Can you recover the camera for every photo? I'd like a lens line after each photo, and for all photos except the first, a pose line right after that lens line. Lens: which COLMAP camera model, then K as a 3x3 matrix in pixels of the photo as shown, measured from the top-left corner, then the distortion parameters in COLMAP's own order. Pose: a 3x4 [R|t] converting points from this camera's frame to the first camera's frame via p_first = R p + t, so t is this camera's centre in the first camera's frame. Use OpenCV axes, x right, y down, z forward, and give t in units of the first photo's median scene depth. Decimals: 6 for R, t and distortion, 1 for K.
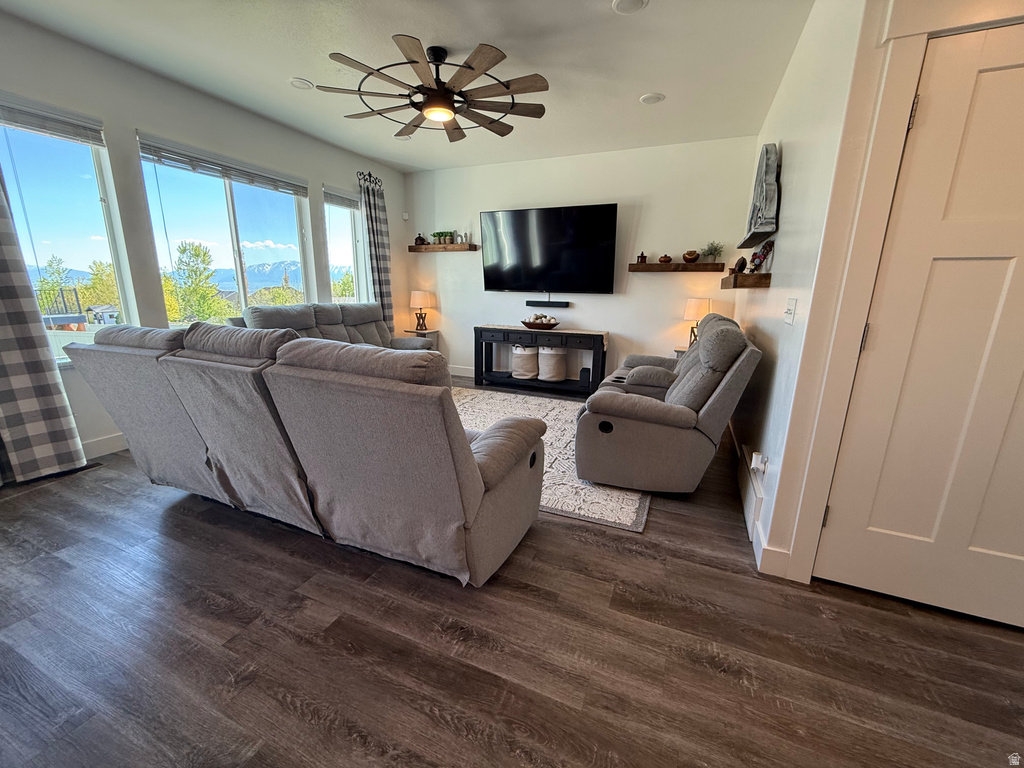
lens RADIAL K [[409.1, 0, 509.4], [0, 409.1, 382.5], [0, 0, 1]] dist [-0.000110, -0.000340]
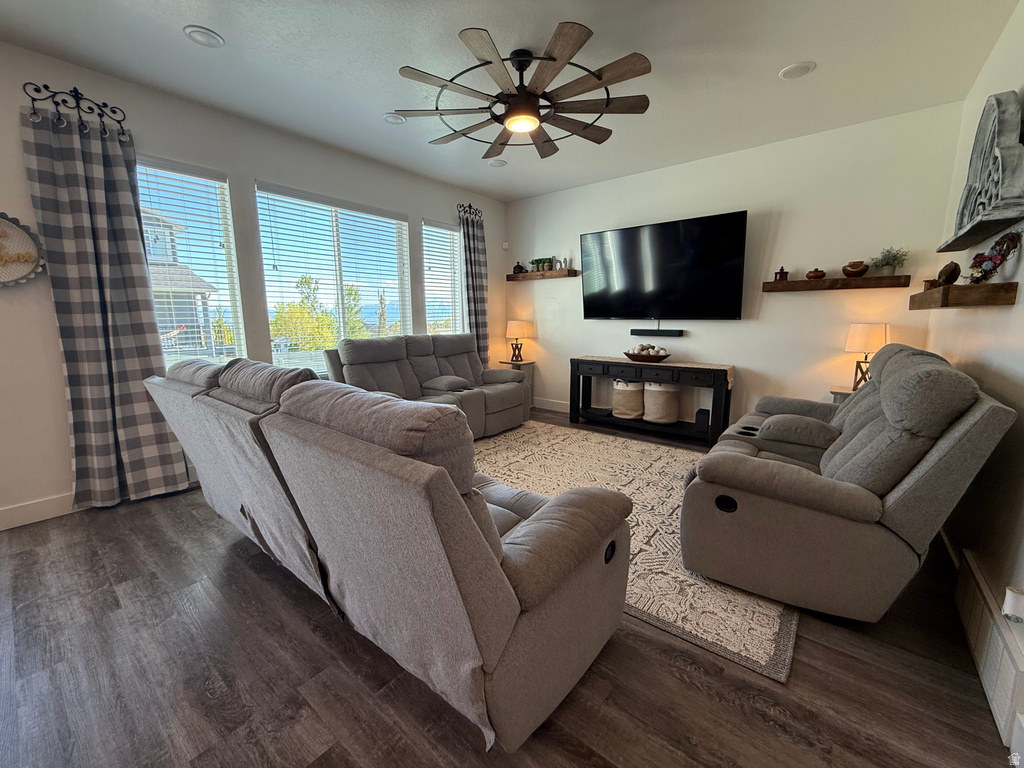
lens RADIAL K [[409.1, 0, 510.2], [0, 409.1, 382.8], [0, 0, 1]] dist [-0.000110, -0.000340]
pose [[0.963583, 0.021762, -0.266522, 0.054011], [-0.039752, 0.997266, -0.062291, -0.039364], [0.264438, 0.070617, 0.961814, 0.184853]]
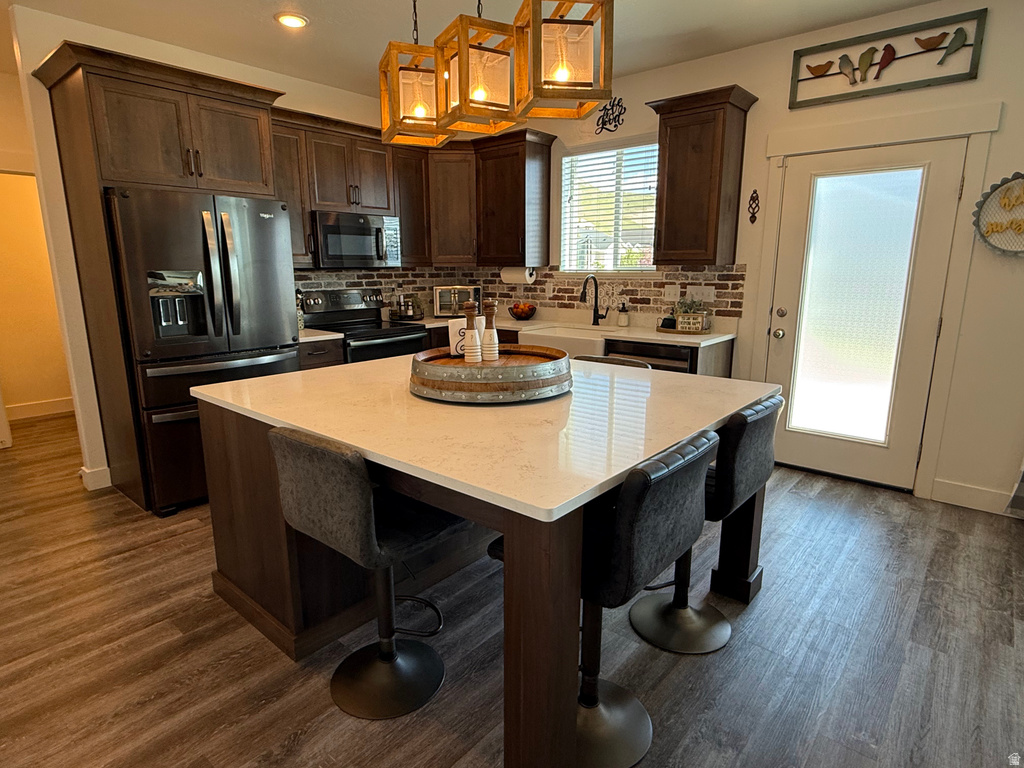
lens RADIAL K [[566.3, 0, 509.9], [0, 566.3, 385.0], [0, 0, 1]] dist [-0.001113, -0.000272]
pose [[-0.295154, 0.181806, -0.937993, 0.147443], [-0.218442, 0.942887, 0.251490, -0.075722], [0.930144, 0.279125, -0.238583, 0.121862]]
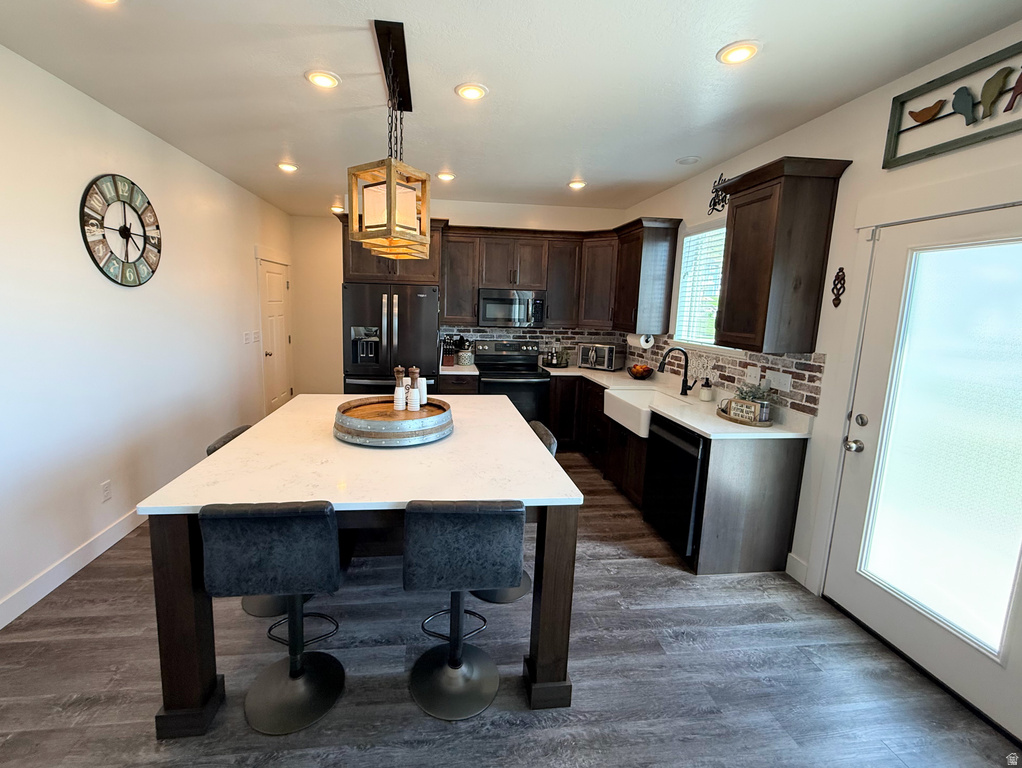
lens RADIAL K [[429.3, 0, 482.3], [0, 429.3, 363.5], [0, 0, 1]] dist [-0.001789, 0.000273]
pose [[-0.867674, 0.027694, -0.496362, -0.352025], [-0.154338, 0.934106, 0.321910, -0.298136], [0.472569, 0.355921, -0.806225, 0.650583]]
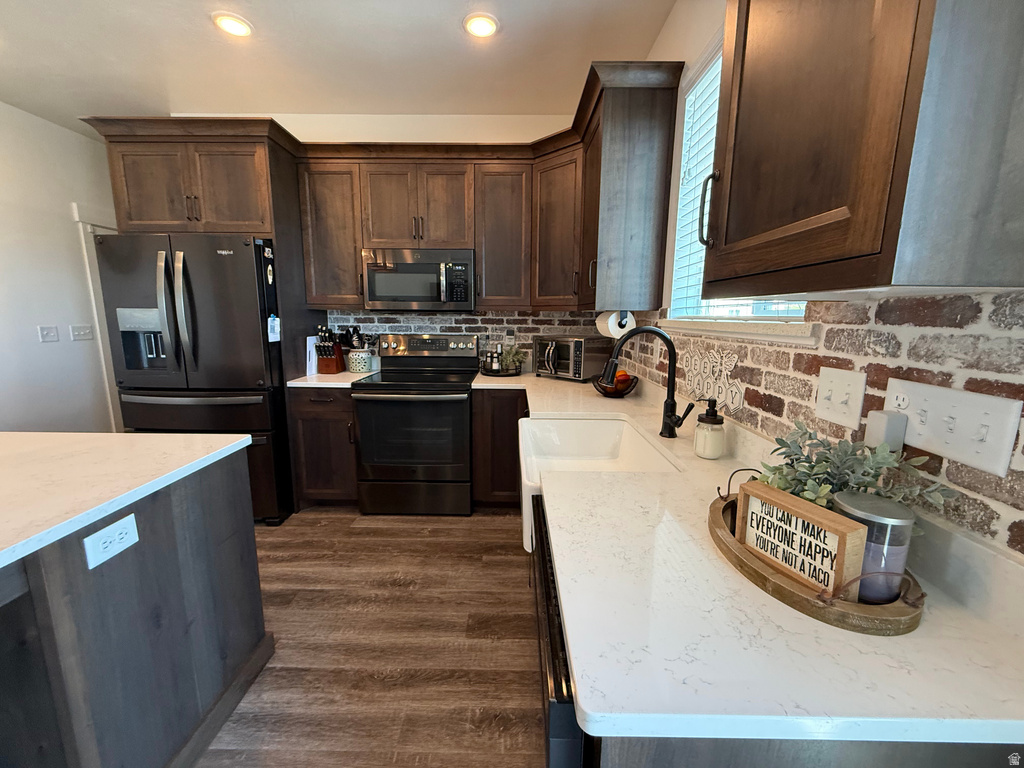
lens RADIAL K [[409.1, 0, 511.3], [0, 409.1, 383.9], [0, 0, 1]] dist [-0.000110, -0.000340]
pose [[-0.920277, 0.040206, -0.389197, -1.142605], [-0.112443, 0.925570, 0.361493, -0.118811], [0.374763, 0.376436, -0.847259, 0.273122]]
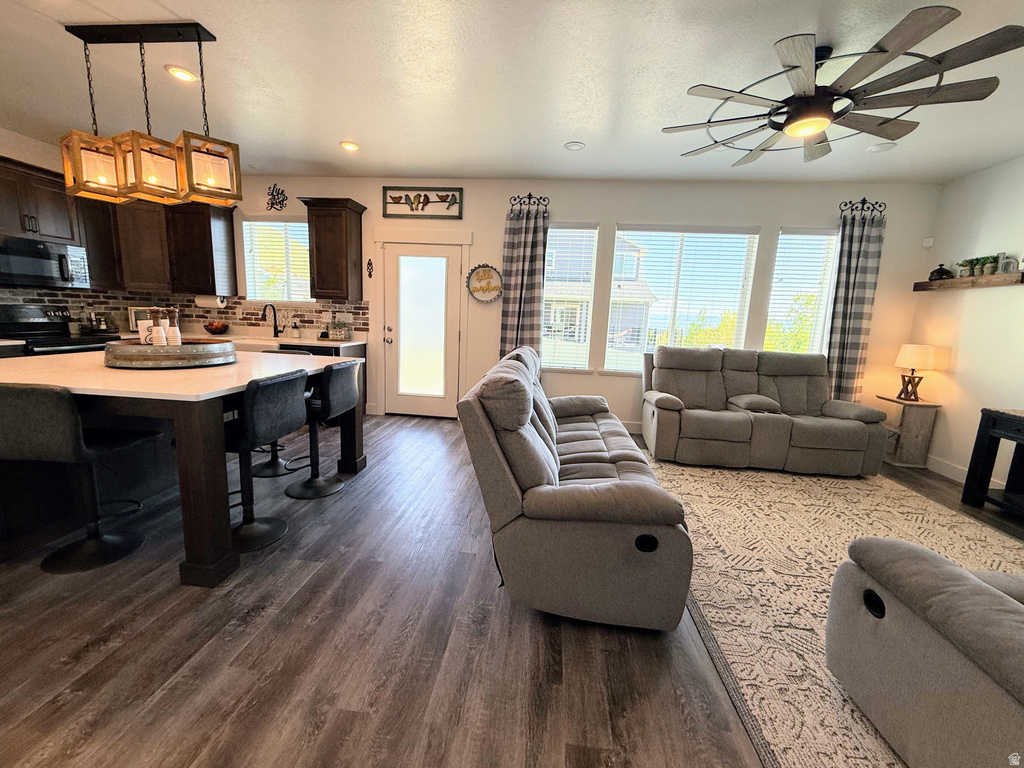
lens RADIAL K [[409.1, 0, 510.2], [0, 409.1, 382.7], [0, 0, 1]] dist [-0.000110, -0.000340]
pose [[0.299985, 0.151896, -0.941773, 0.511698], [-0.253647, 0.964404, 0.074751, -0.080169], [0.919604, 0.216454, 0.327835, 0.312840]]
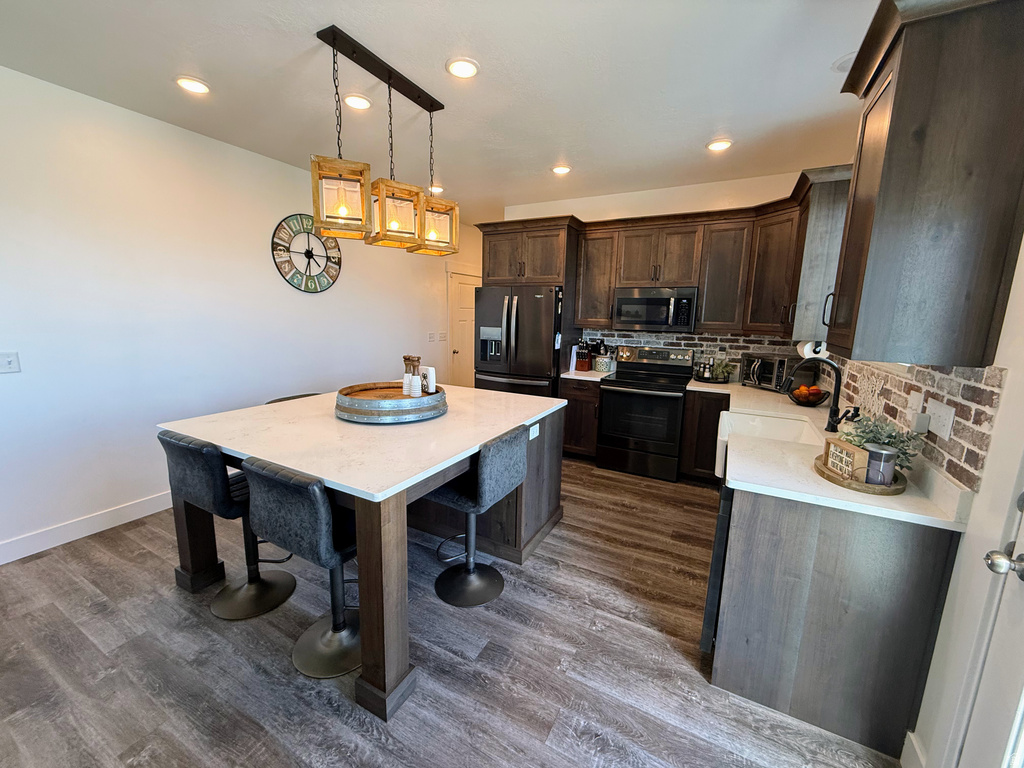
lens RADIAL K [[409.1, 0, 509.7], [0, 409.1, 383.8], [0, 0, 1]] dist [-0.000110, -0.000340]
pose [[-0.995316, -0.052281, 0.081324, -0.966099], [-0.016469, 0.920566, 0.390240, -0.277880], [-0.095266, 0.387073, -0.917115, 0.695371]]
